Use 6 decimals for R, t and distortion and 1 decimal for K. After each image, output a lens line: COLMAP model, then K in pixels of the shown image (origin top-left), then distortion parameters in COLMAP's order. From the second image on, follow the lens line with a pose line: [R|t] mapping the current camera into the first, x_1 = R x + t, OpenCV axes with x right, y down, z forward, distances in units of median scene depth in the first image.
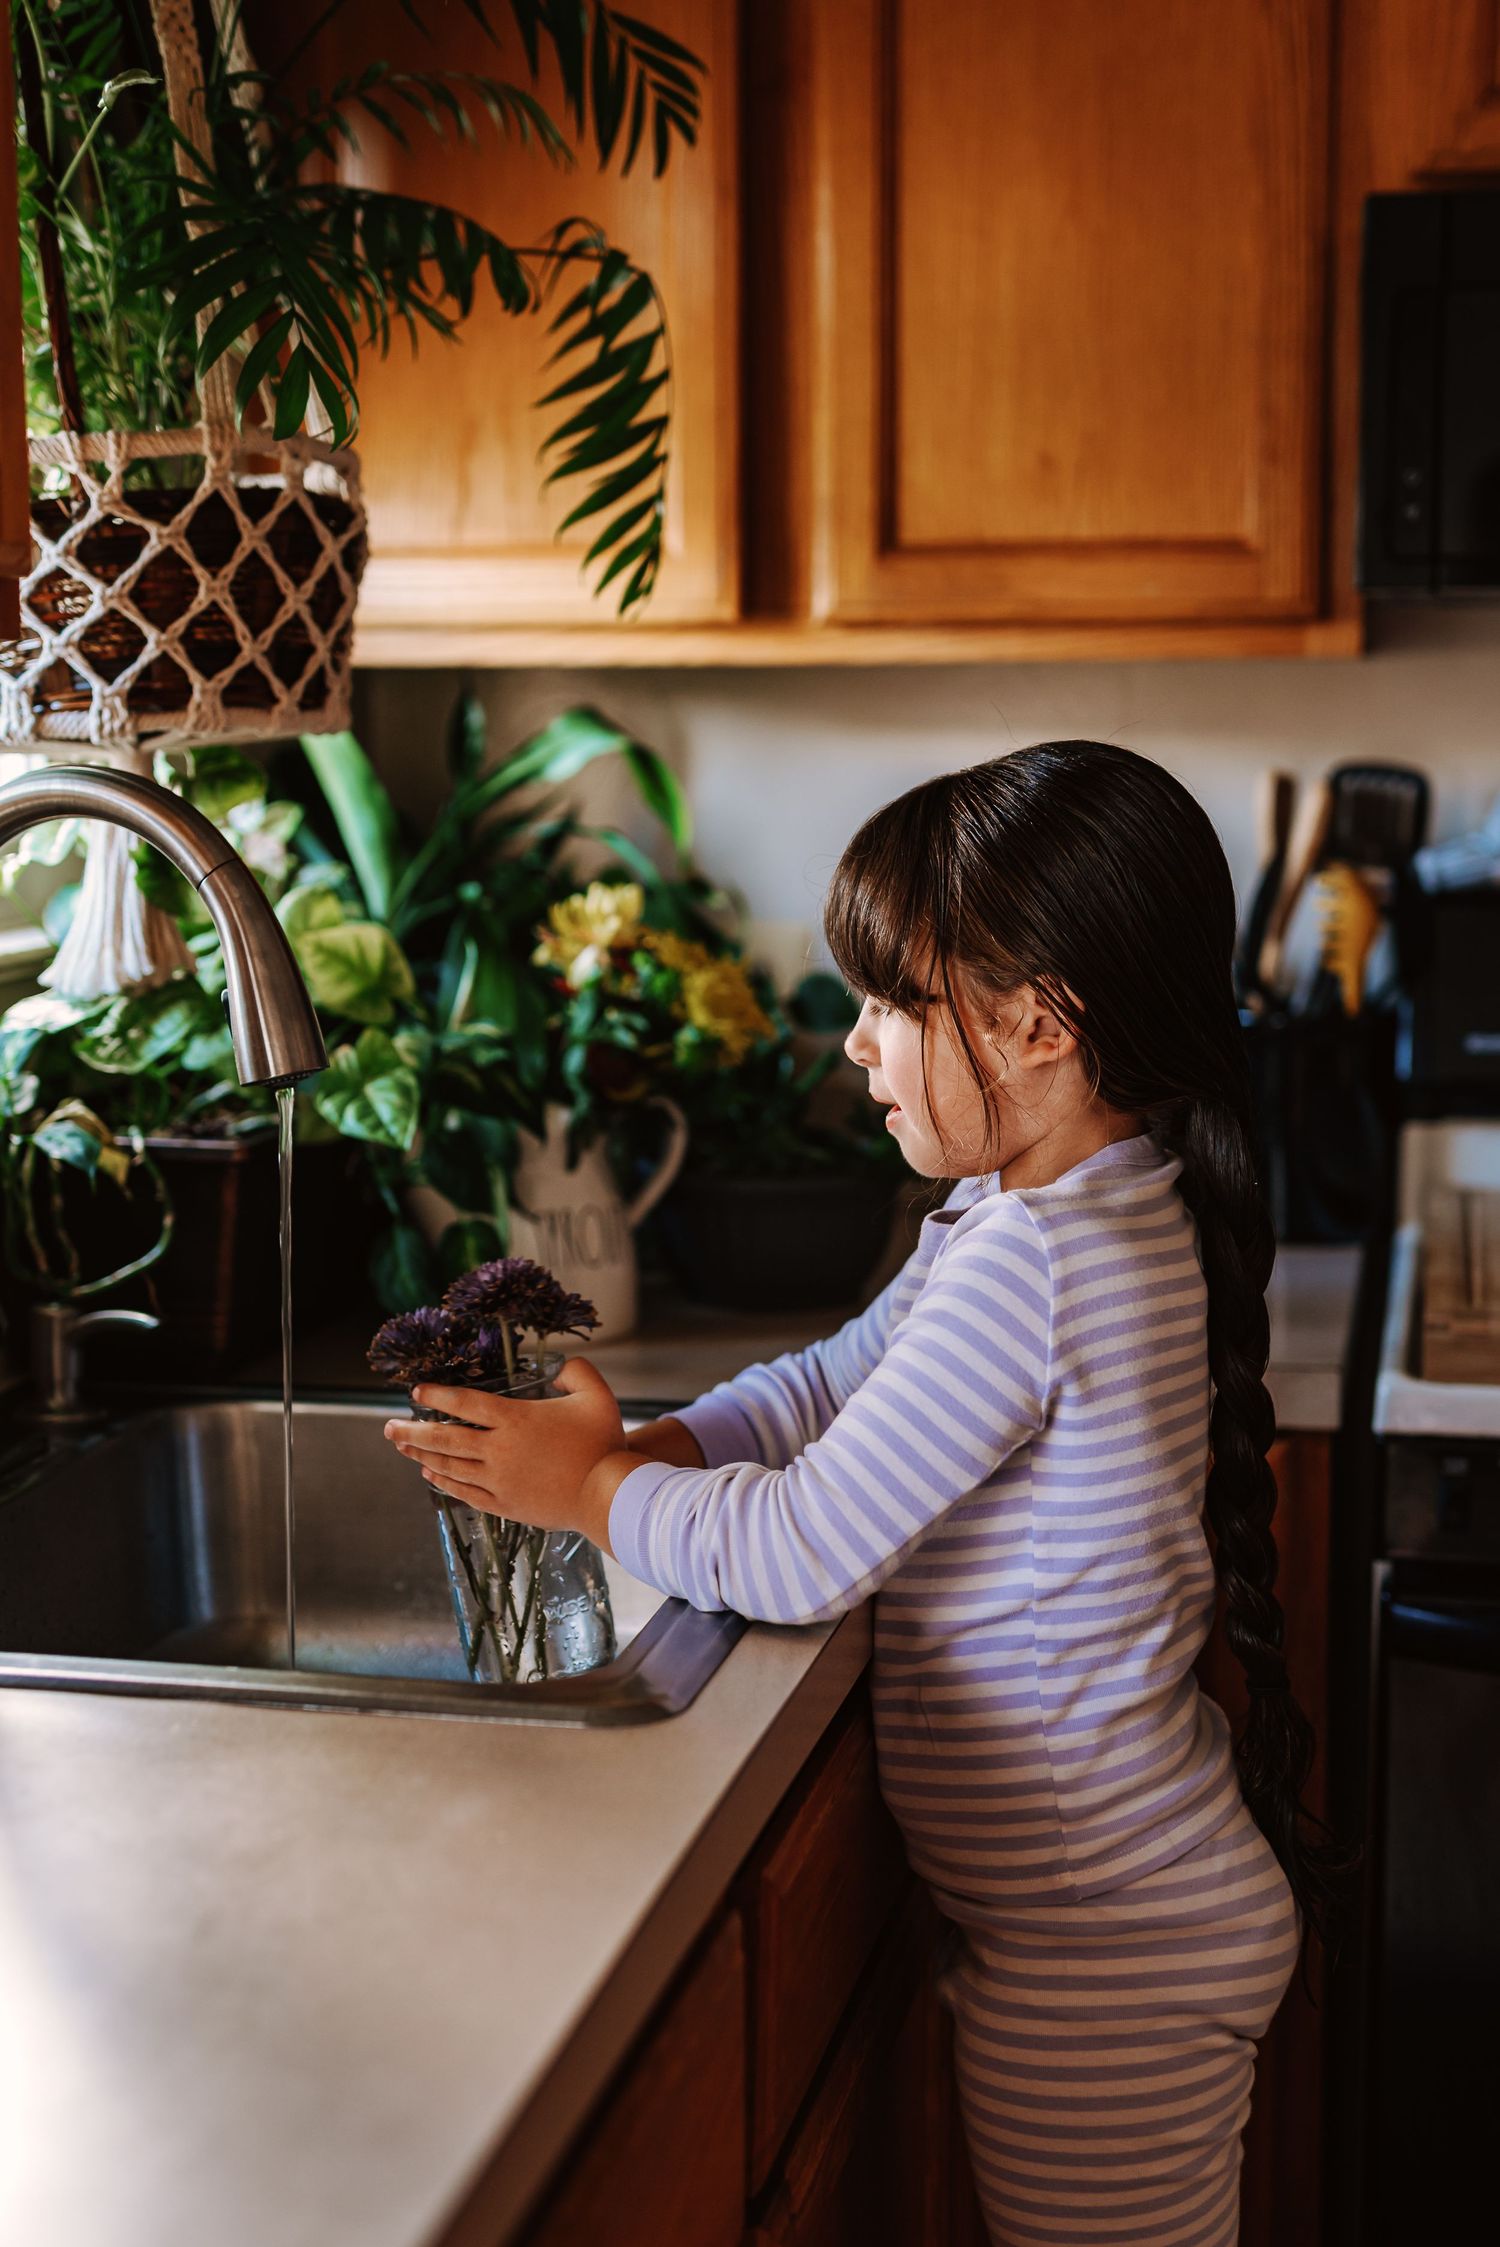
lens RADIAL K [[3292.1, 0, 742.4], [0, 3292.1, 1133.7], [0, 0, 1]] dist [-0.017515, 0.009885]
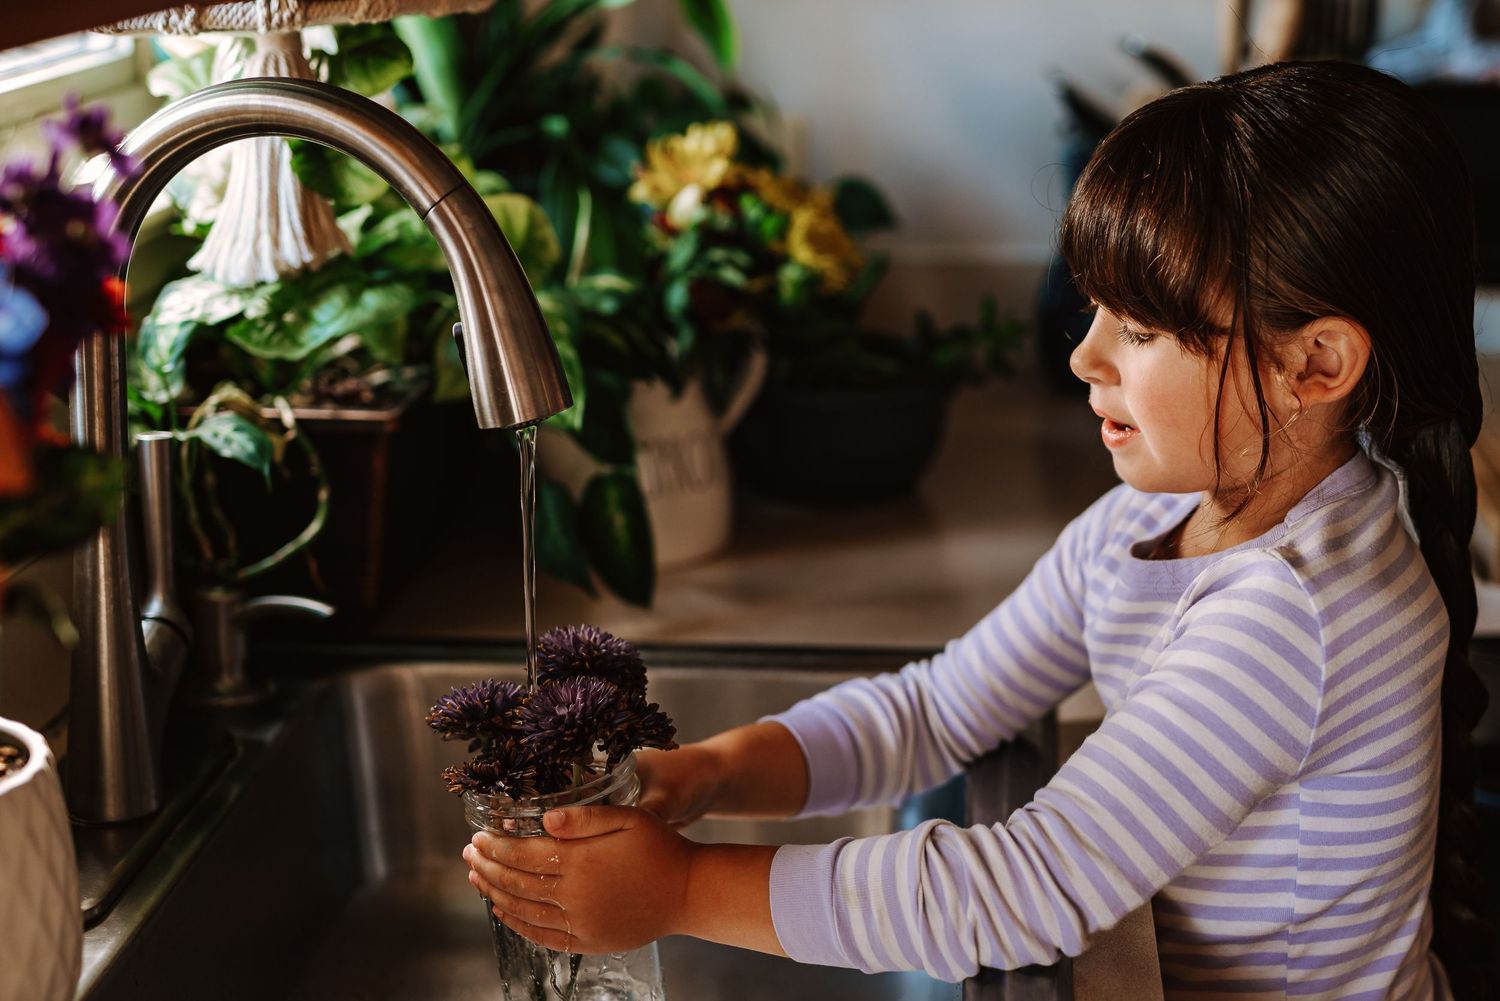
lens RADIAL K [[2436.9, 0, 773.7], [0, 2436.9, 499.0], [0, 0, 1]] dist [-0.005278, 0.050315]
pose [[0.992897, -0.037855, 0.112798, -0.126972], [0.021439, 0.989441, 0.143341, -0.078952], [-0.117033, -0.139905, 0.983224, 0.262127]]
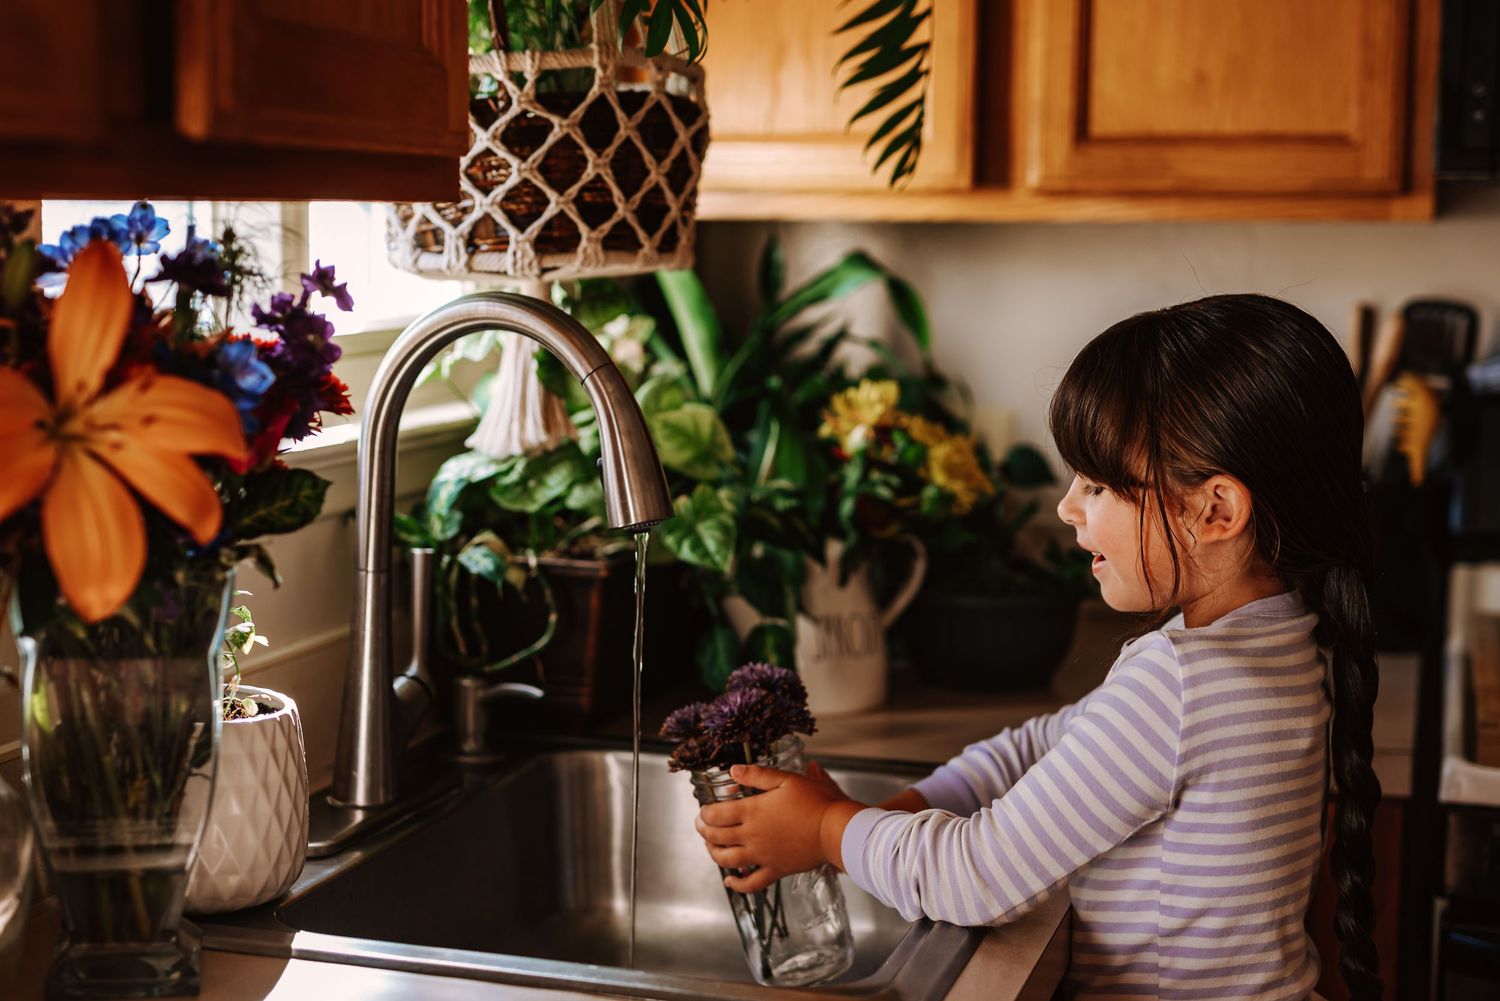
lens RADIAL K [[2257.1, 0, 708.9], [0, 2257.1, 499.7], [0, 0, 1]] dist [-0.024718, -0.032584]
pose [[0.994479, 0.024803, -0.101963, -0.013975], [-0.026279, 0.999568, -0.013149, -0.013260], [0.101593, 0.015755, 0.994701, 0.062828]]
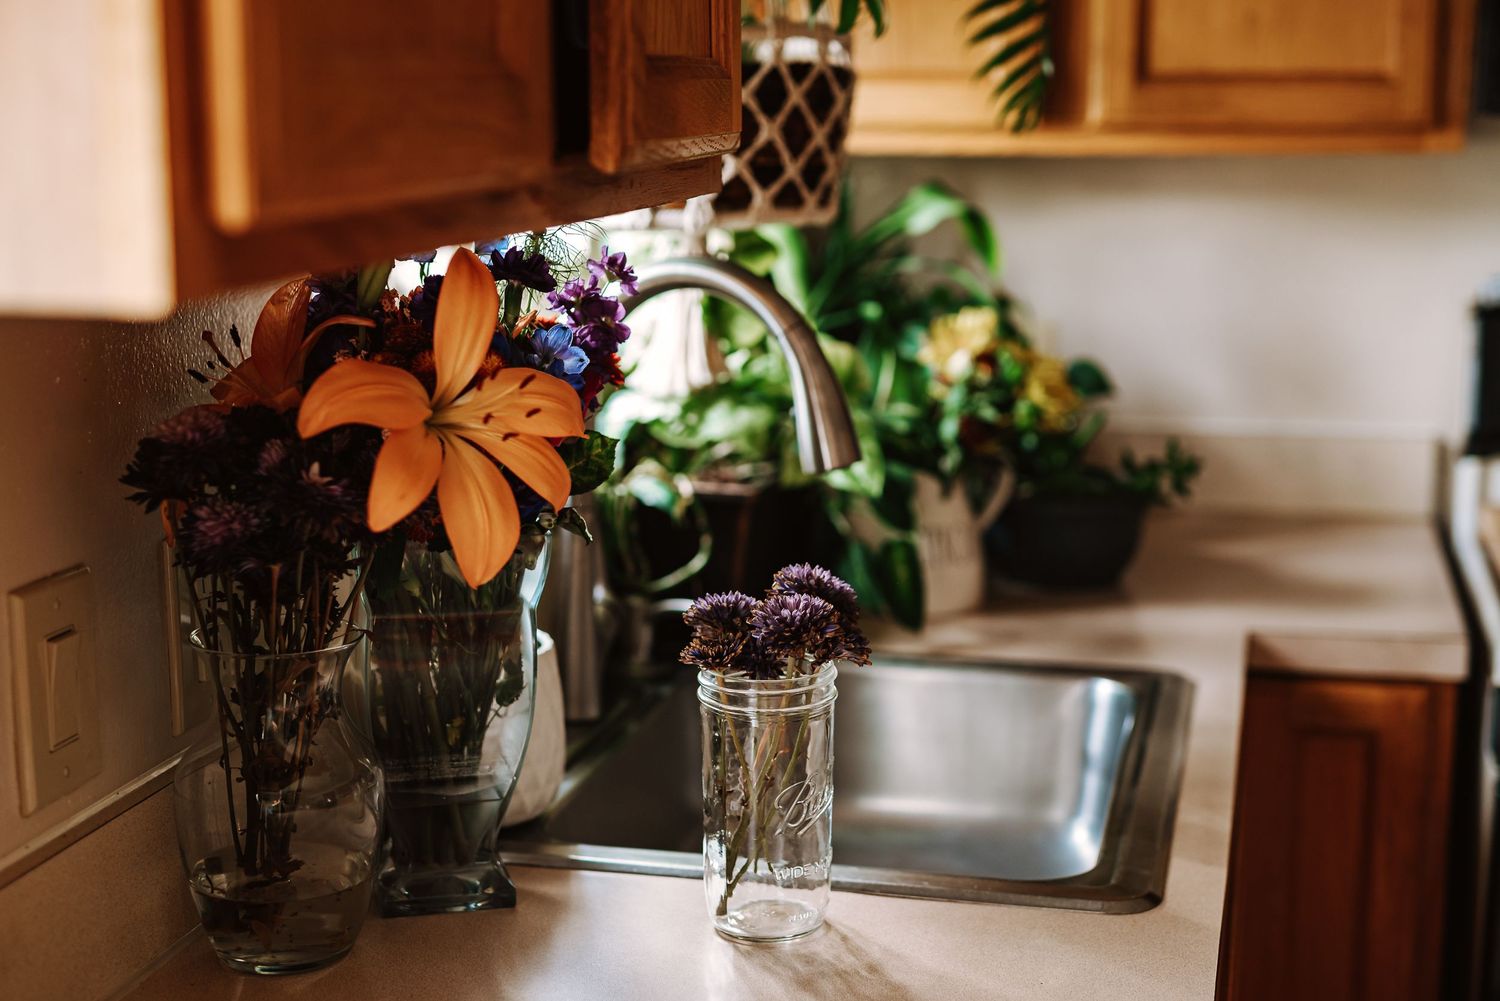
lens RADIAL K [[2197.7, 0, 752.5], [0, 2197.7, 495.4], [0, 0, 1]] dist [-0.017515, 0.009885]
pose [[0.999619, 0.008361, -0.026298, -0.132127], [-0.007104, 0.998845, 0.047517, -0.043767], [0.026665, -0.047312, 0.998524, -0.008242]]
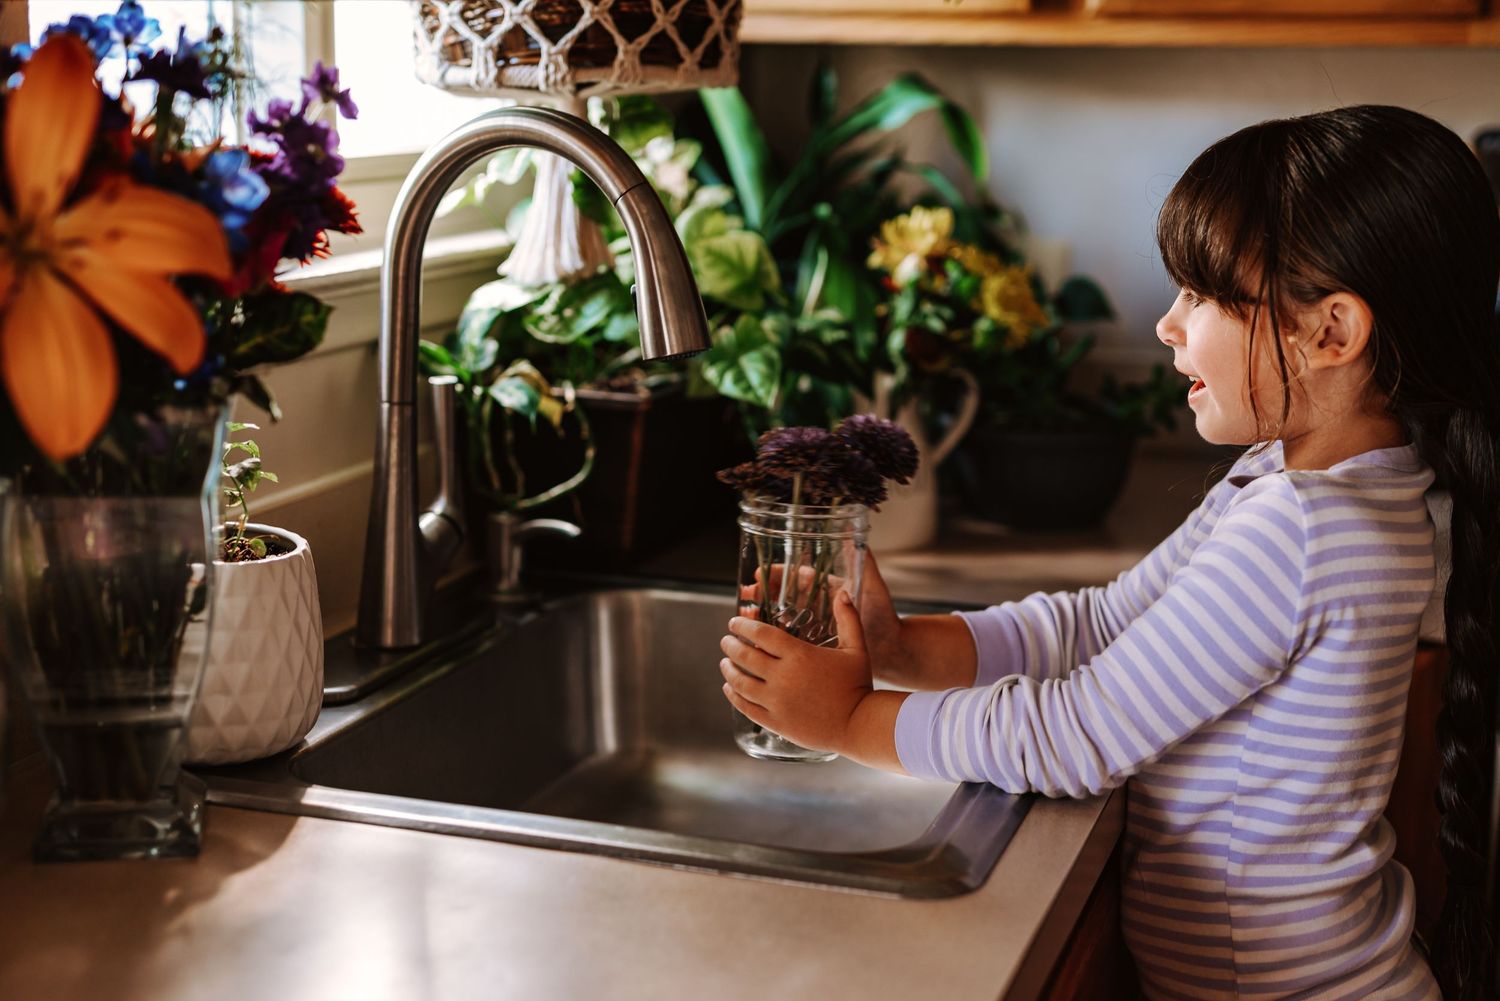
lens RADIAL K [[2152.3, 0, 750.0], [0, 2152.3, 497.9], [0, 0, 1]] dist [-0.020375, -0.011455]
pose [[0.993468, 0.039405, -0.107091, -0.016432], [-0.032792, 0.997486, 0.062822, -0.013021], [0.109298, -0.058900, 0.992262, 0.144448]]
